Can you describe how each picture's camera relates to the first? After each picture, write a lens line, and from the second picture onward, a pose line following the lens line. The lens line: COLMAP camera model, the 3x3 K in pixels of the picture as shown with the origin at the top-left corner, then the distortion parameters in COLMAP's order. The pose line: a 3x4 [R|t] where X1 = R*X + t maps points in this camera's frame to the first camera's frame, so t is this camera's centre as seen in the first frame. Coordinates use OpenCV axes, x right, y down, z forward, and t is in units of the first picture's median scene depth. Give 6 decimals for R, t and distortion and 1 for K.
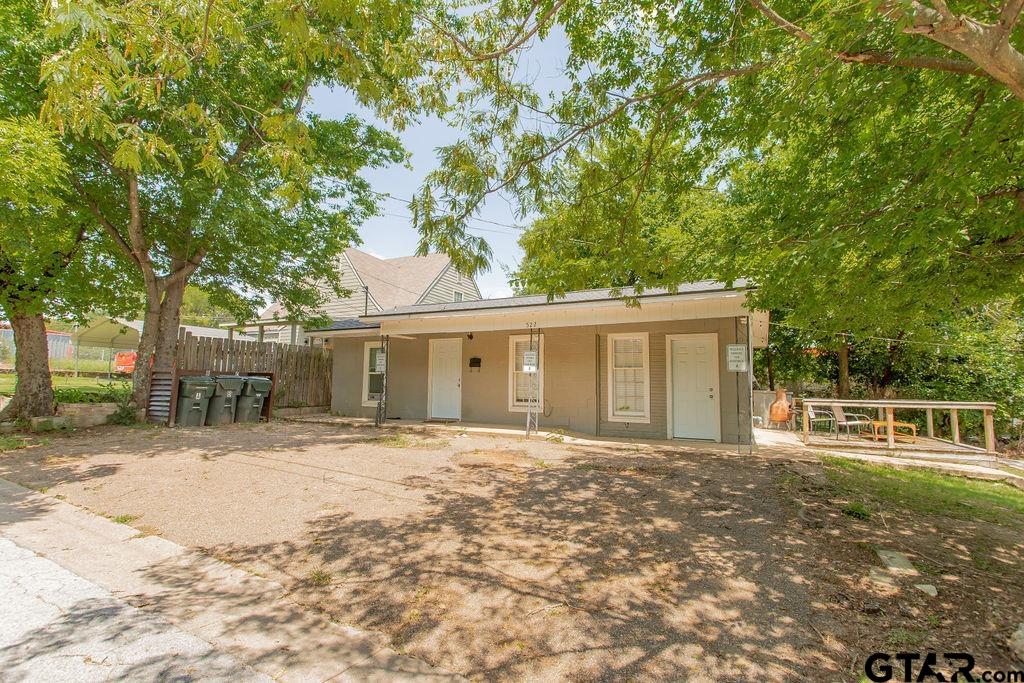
lens RADIAL K [[477.7, 0, 510.5], [0, 477.7, 345.6], [0, 0, 1]] dist [-0.001275, 0.000582]
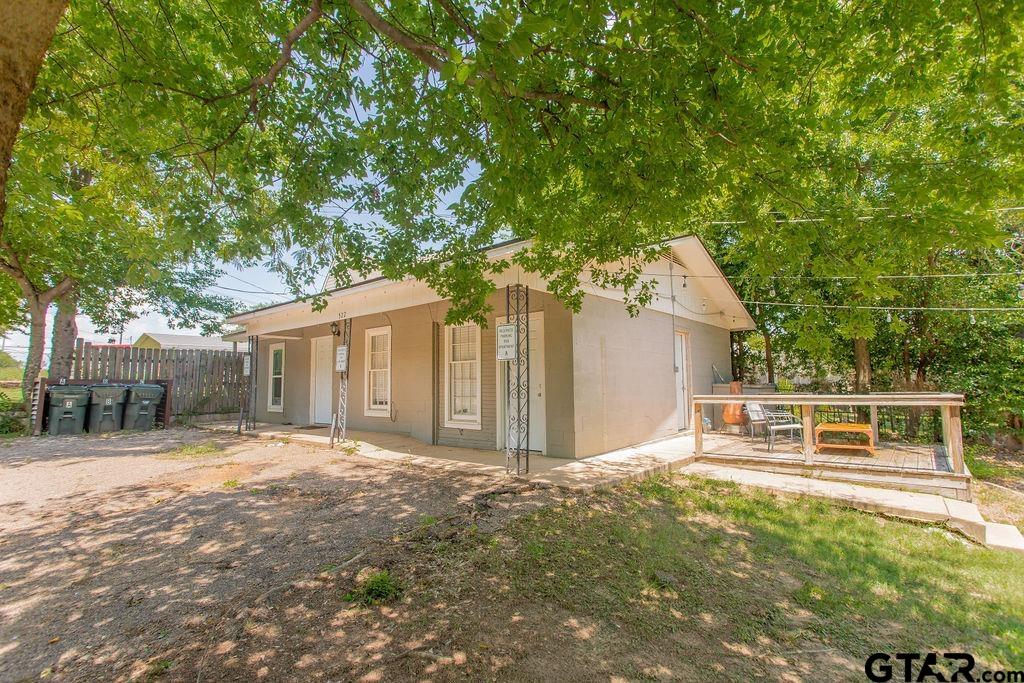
lens RADIAL K [[477.7, 0, 510.5], [0, 477.7, 345.6], [0, 0, 1]] dist [-0.001275, 0.000582]
pose [[0.973830, -0.044280, -0.222921, 0.492006], [0.044202, 0.999008, -0.005344, 0.027030], [0.222937, -0.004650, 0.974822, 0.219340]]
